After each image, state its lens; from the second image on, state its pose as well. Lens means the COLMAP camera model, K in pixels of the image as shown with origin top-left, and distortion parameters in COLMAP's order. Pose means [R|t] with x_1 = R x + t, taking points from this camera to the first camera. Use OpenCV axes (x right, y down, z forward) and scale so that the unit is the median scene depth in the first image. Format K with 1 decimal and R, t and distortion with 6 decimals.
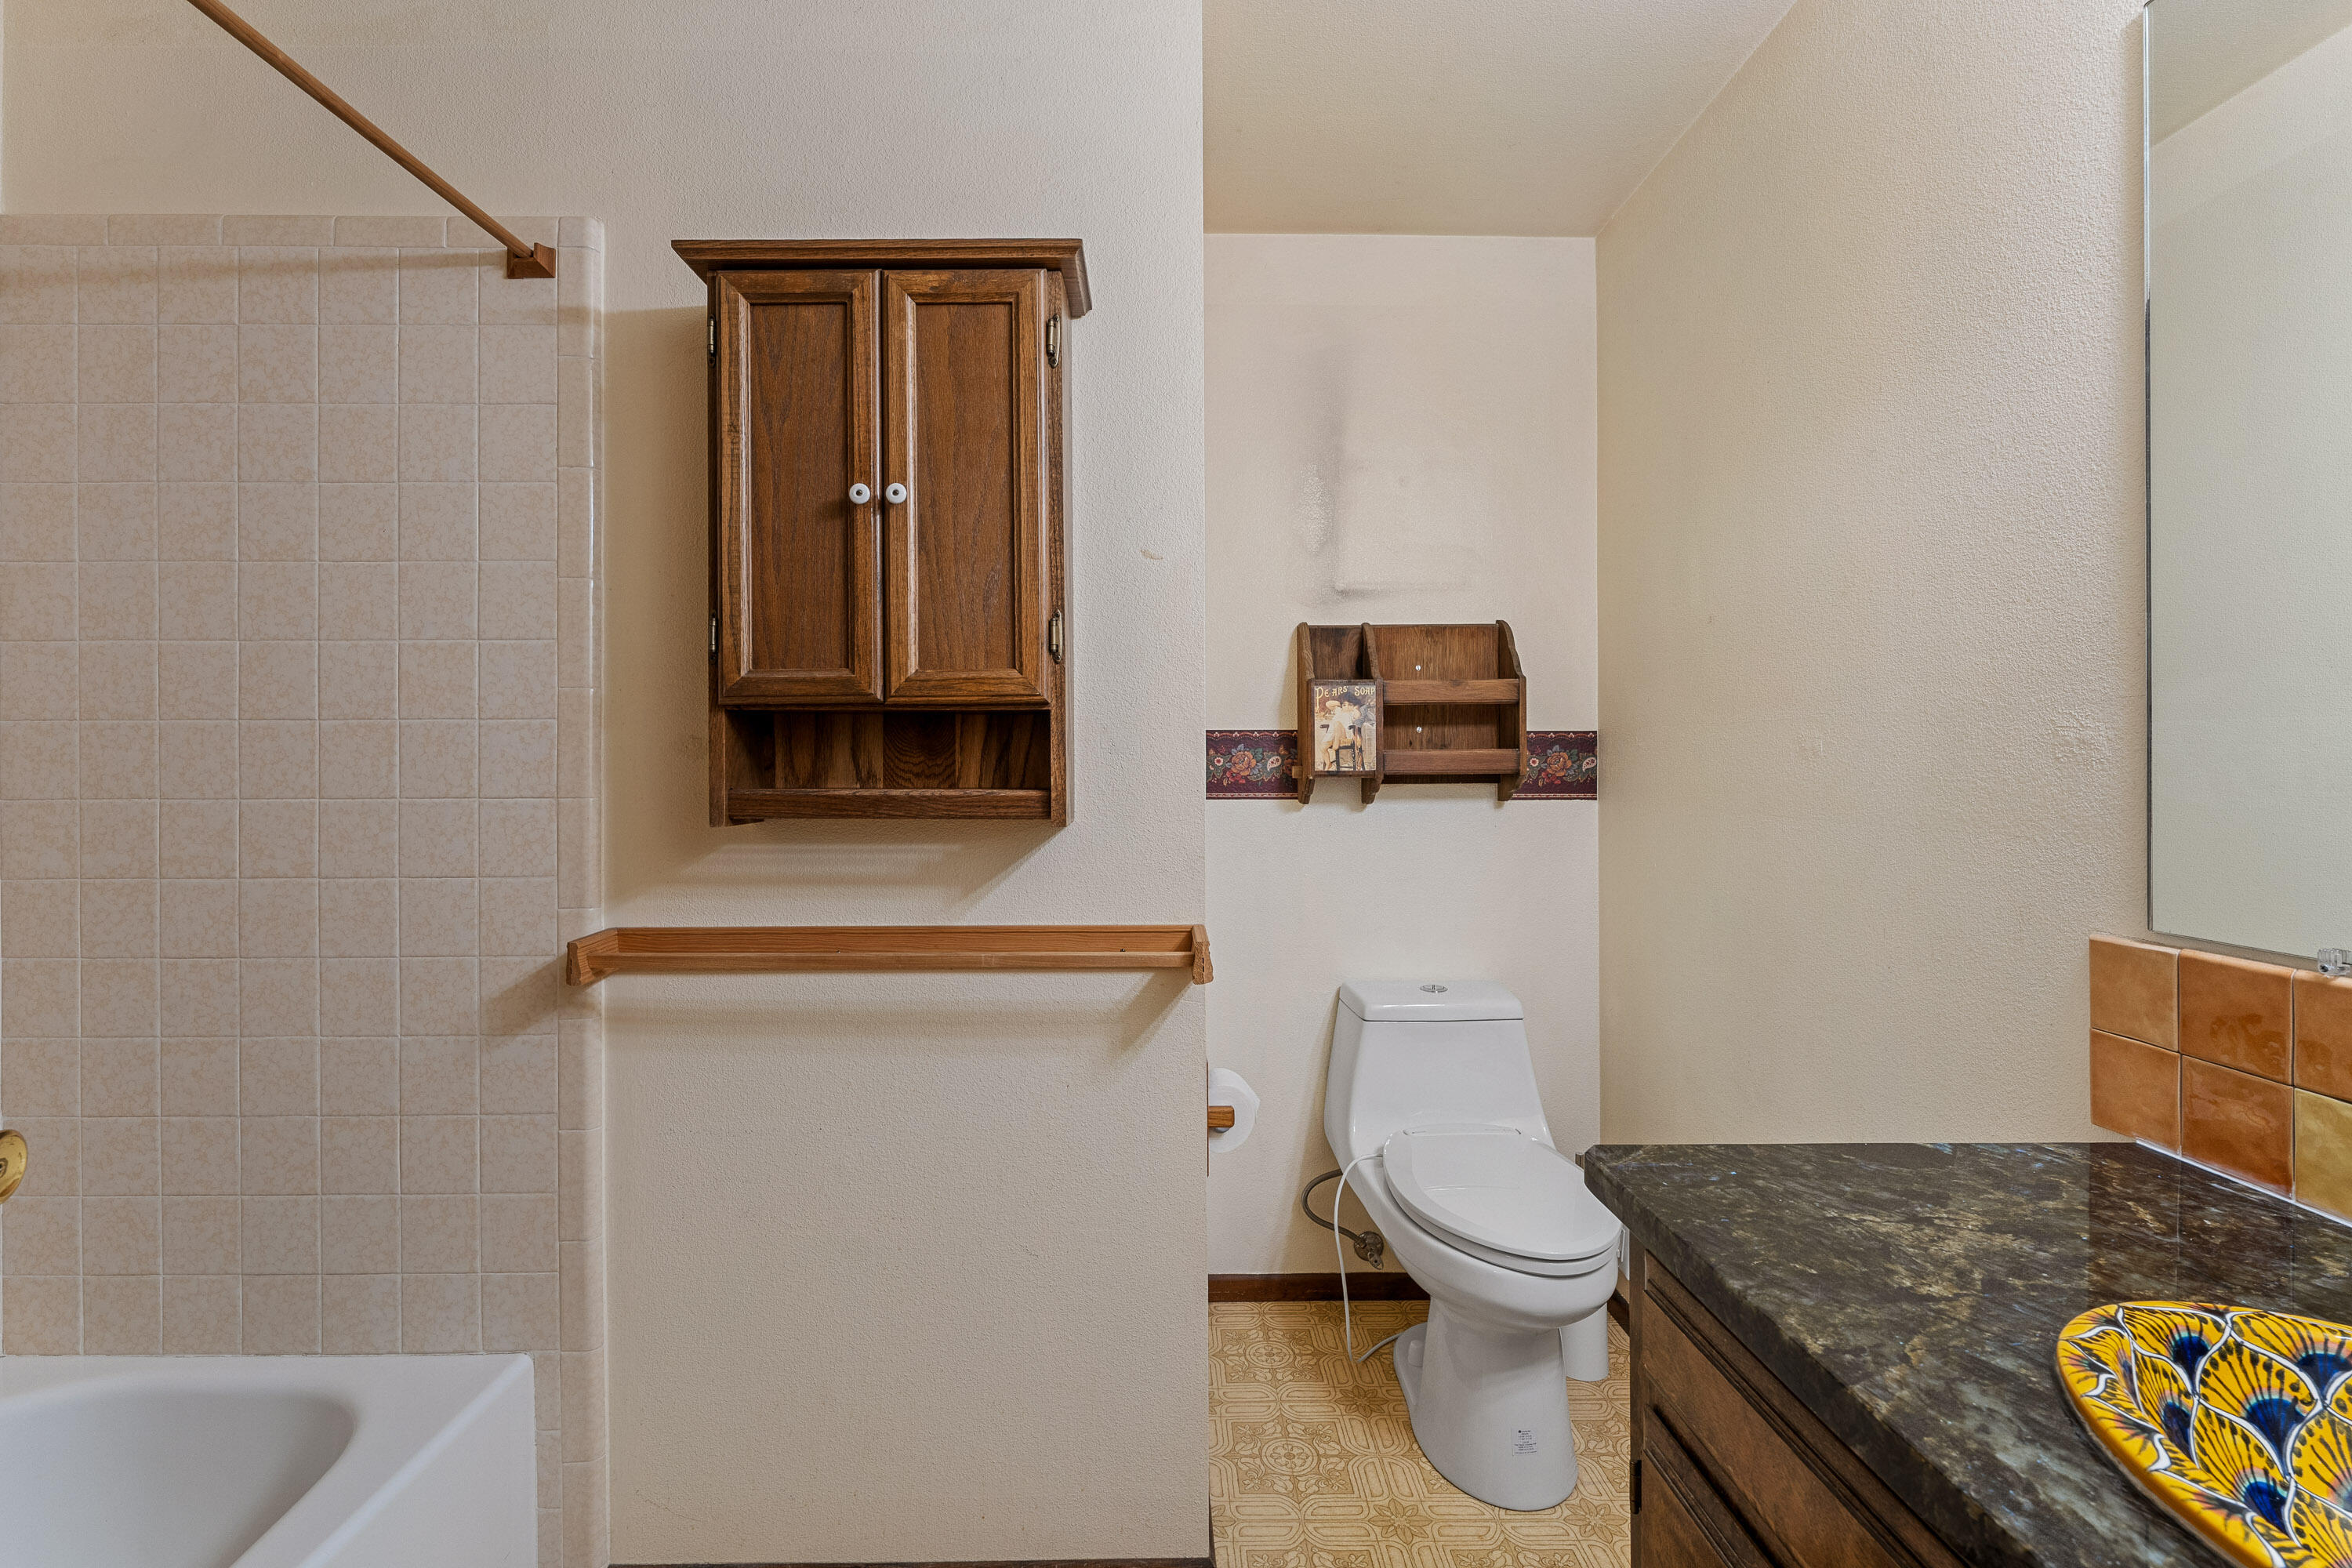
lens RADIAL K [[1053.7, 0, 1175.0], [0, 1053.7, 766.7], [0, 0, 1]] dist [0.002610, -0.000903]
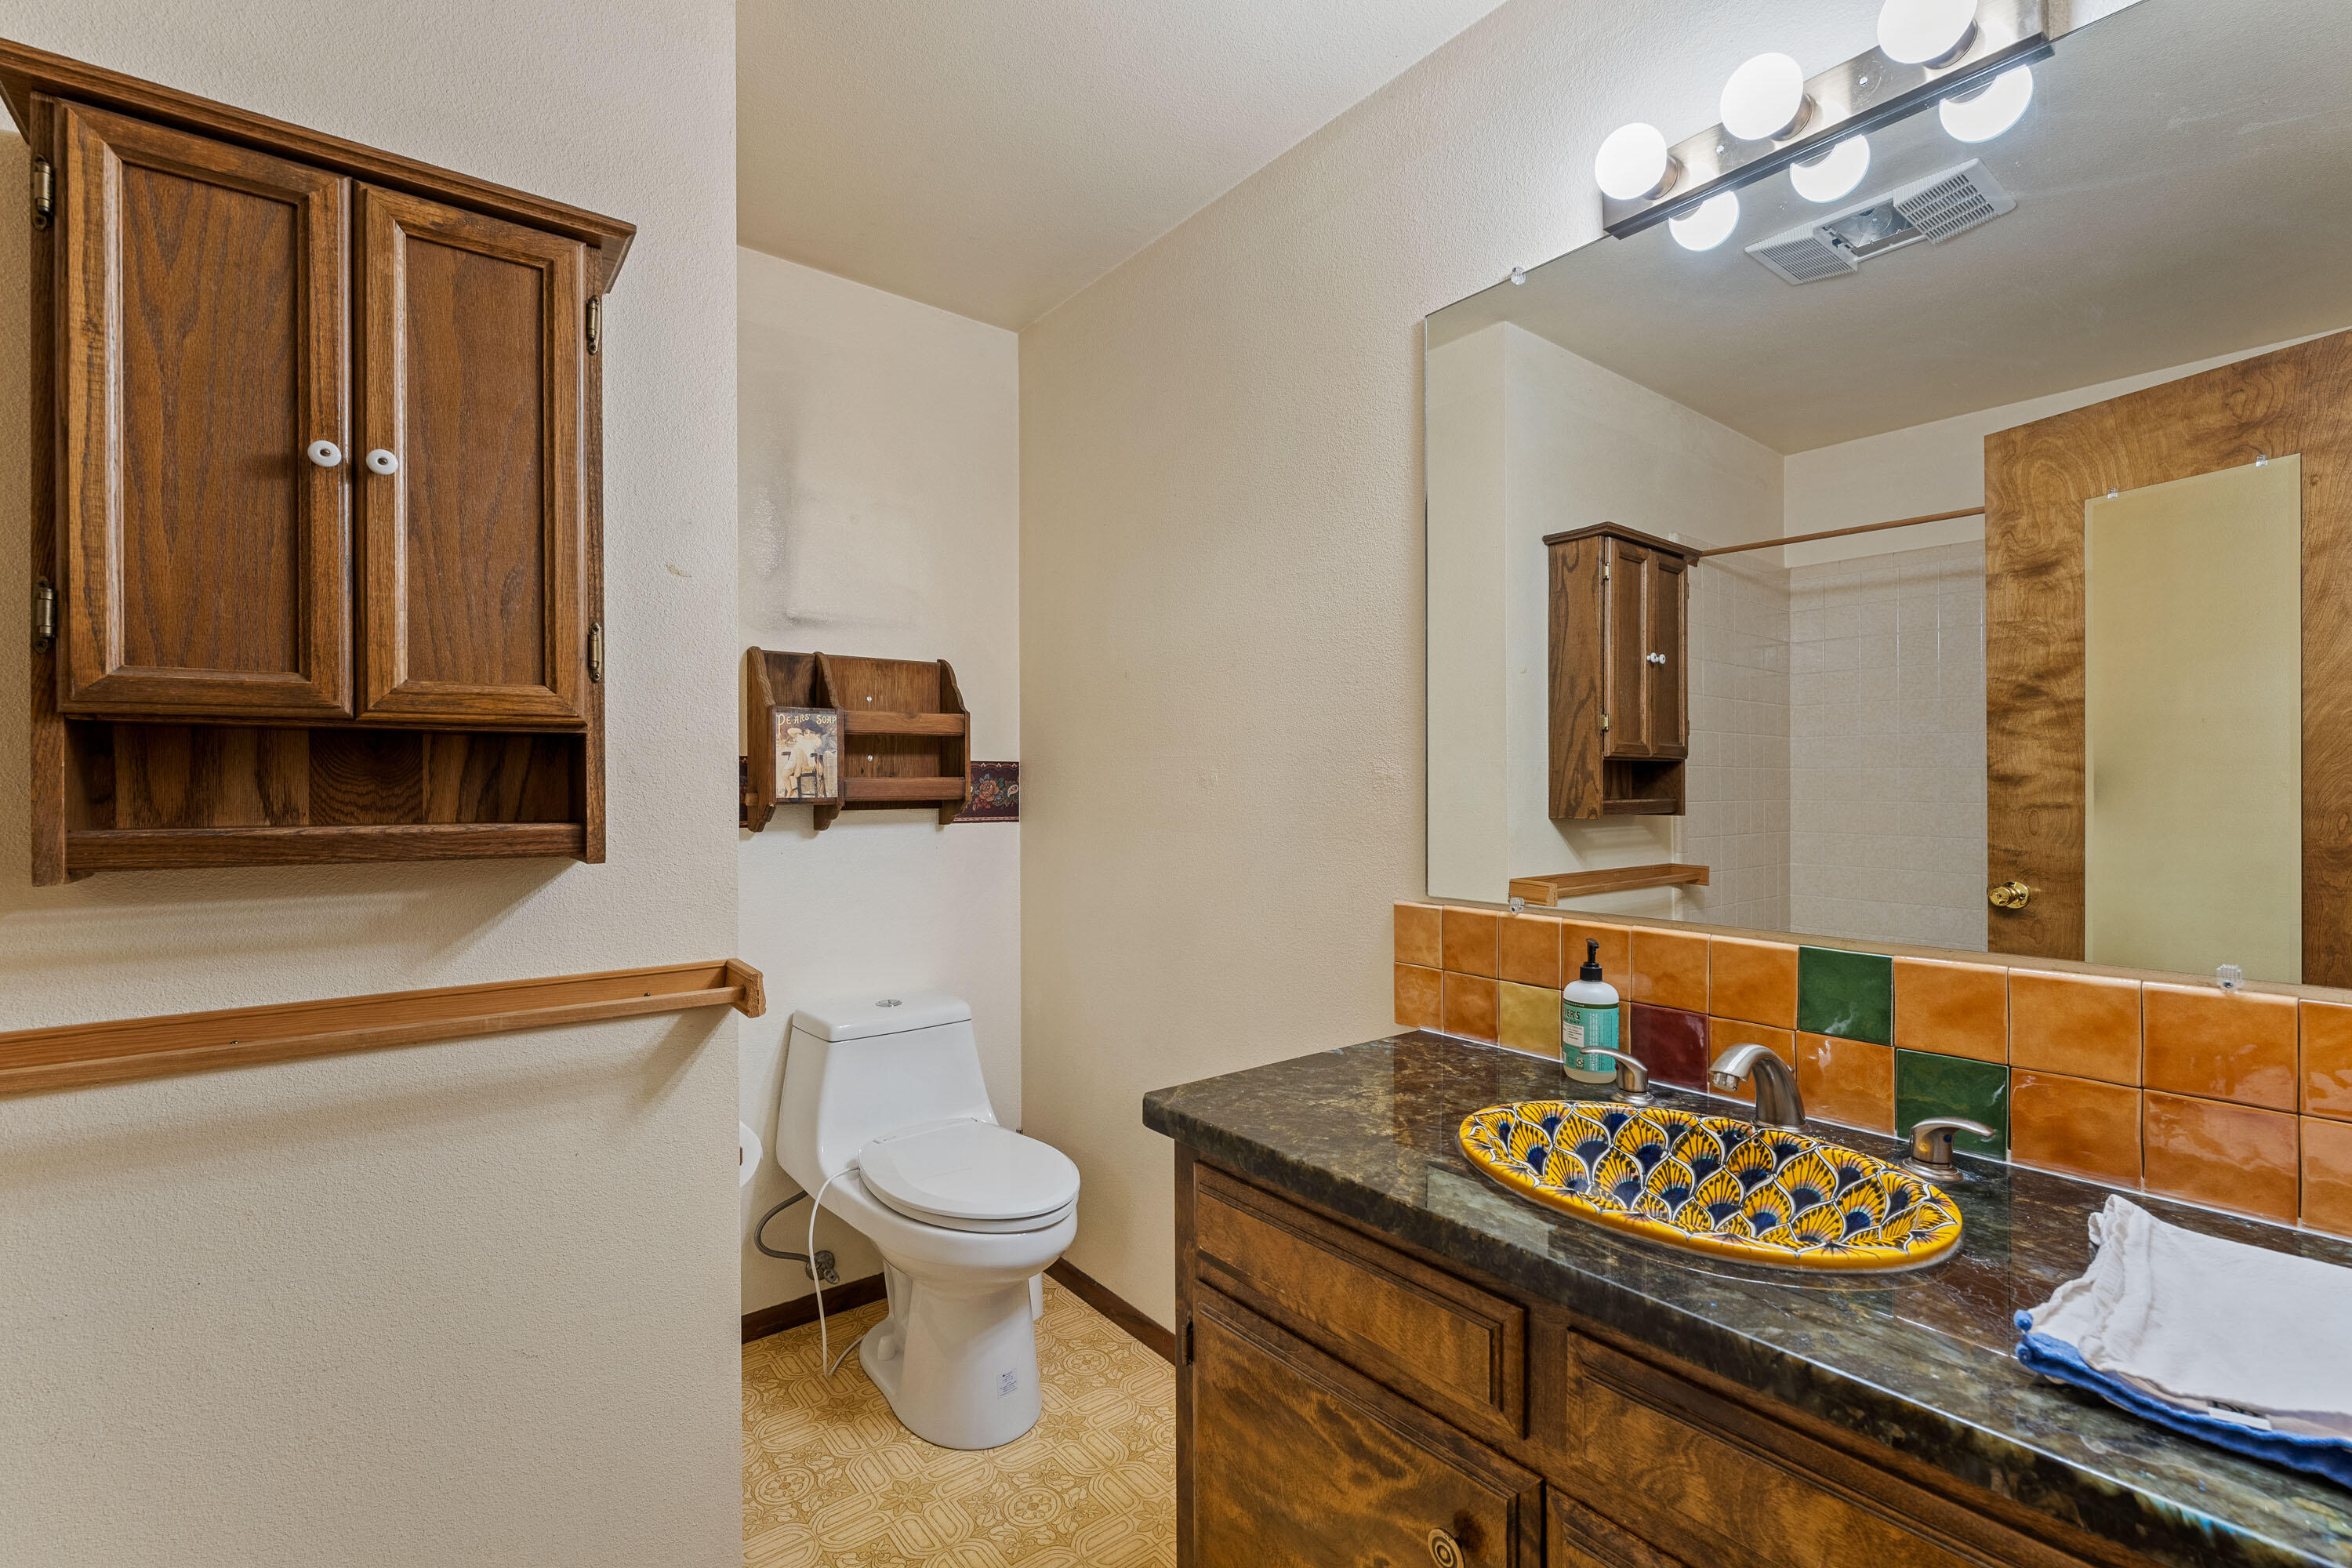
lens RADIAL K [[1053.7, 0, 1169.5], [0, 1053.7, 790.3], [0, 0, 1]] dist [0.002610, -0.000903]
pose [[0.789046, -0.002612, 0.614329, -0.280294], [0.002862, 0.999996, 0.000575, -0.004713], [-0.614327, 0.001304, 0.789050, -0.014921]]
